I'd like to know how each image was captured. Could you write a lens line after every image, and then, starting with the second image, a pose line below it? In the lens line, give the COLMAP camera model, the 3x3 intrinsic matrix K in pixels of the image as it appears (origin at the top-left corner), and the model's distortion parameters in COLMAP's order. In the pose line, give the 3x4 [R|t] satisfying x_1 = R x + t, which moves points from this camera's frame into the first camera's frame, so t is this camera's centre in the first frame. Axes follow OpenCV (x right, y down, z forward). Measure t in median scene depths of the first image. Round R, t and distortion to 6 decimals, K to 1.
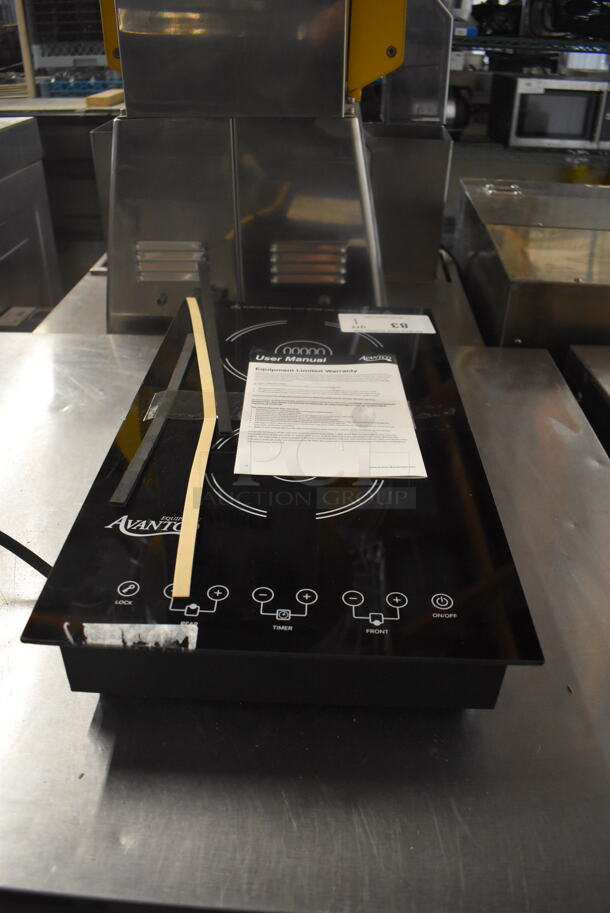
lens RADIAL K [[706.1, 0, 305.0], [0, 706.1, 456.5], [0, 0, 1]] dist [-0.086029, -0.000963]
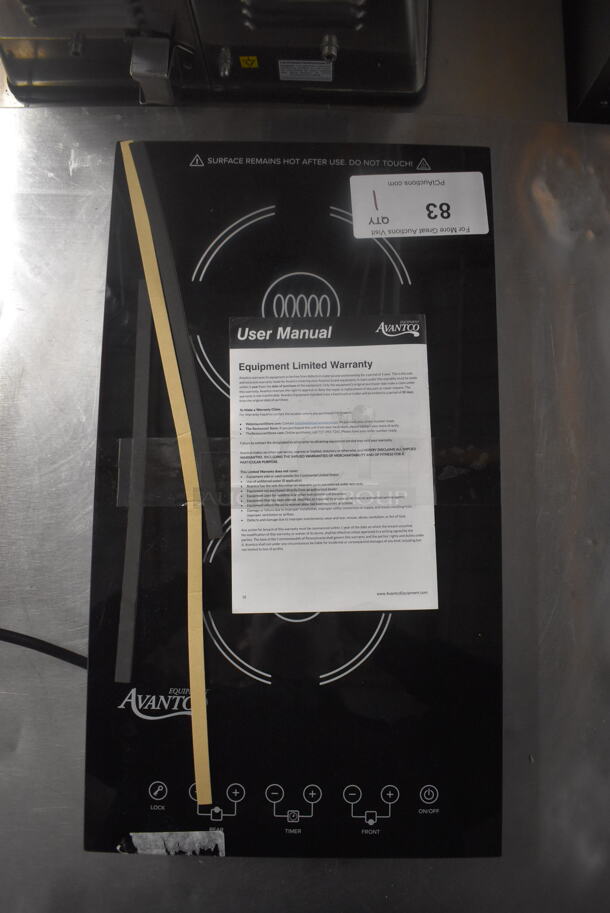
lens RADIAL K [[706.1, 0, 305.0], [0, 706.1, 456.5], [0, 0, 1]] dist [-0.086029, -0.000963]
pose [[0.999661, -0.018692, -0.018101, 0.018675], [0.025868, 0.639100, 0.768689, -0.910480], [-0.002800, -0.768897, 0.639367, 0.615193]]
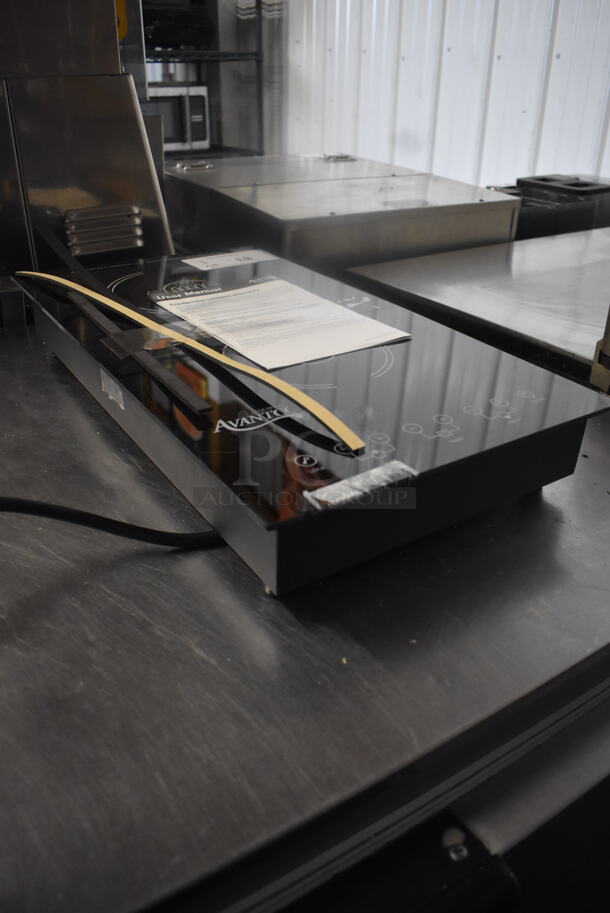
lens RADIAL K [[706.1, 0, 305.0], [0, 706.1, 456.5], [0, 0, 1]] dist [-0.086029, -0.000963]
pose [[0.815641, -0.280457, 0.506038, -0.650795], [0.302434, 0.952317, 0.040326, 0.127427], [-0.493218, 0.120151, 0.861568, 0.151769]]
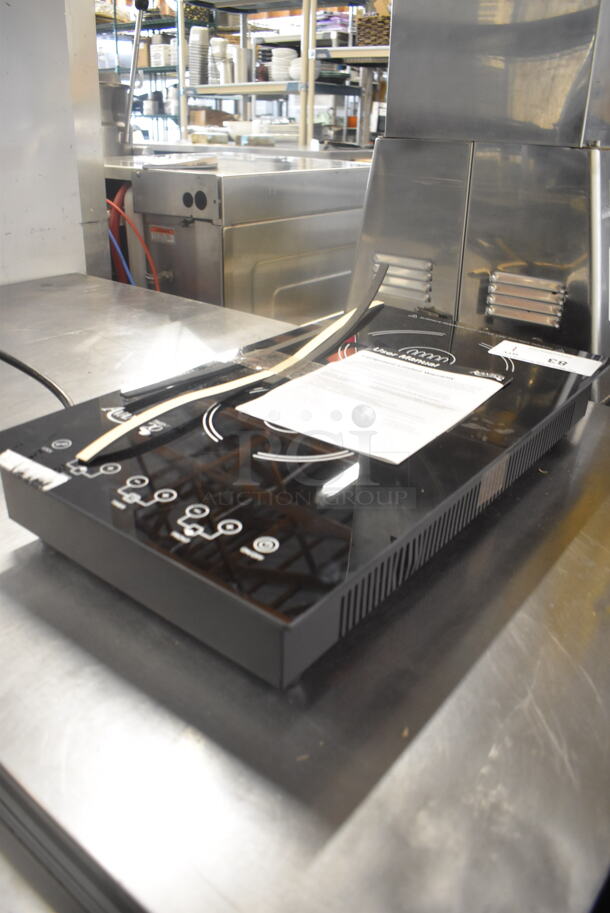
lens RADIAL K [[706.1, 0, 305.0], [0, 706.1, 456.5], [0, 0, 1]] dist [-0.086029, -0.000963]
pose [[0.806049, 0.270540, -0.526396, 0.606298], [-0.334476, 0.941987, -0.028037, 0.094056], [0.488273, 0.198666, 0.849777, 0.193074]]
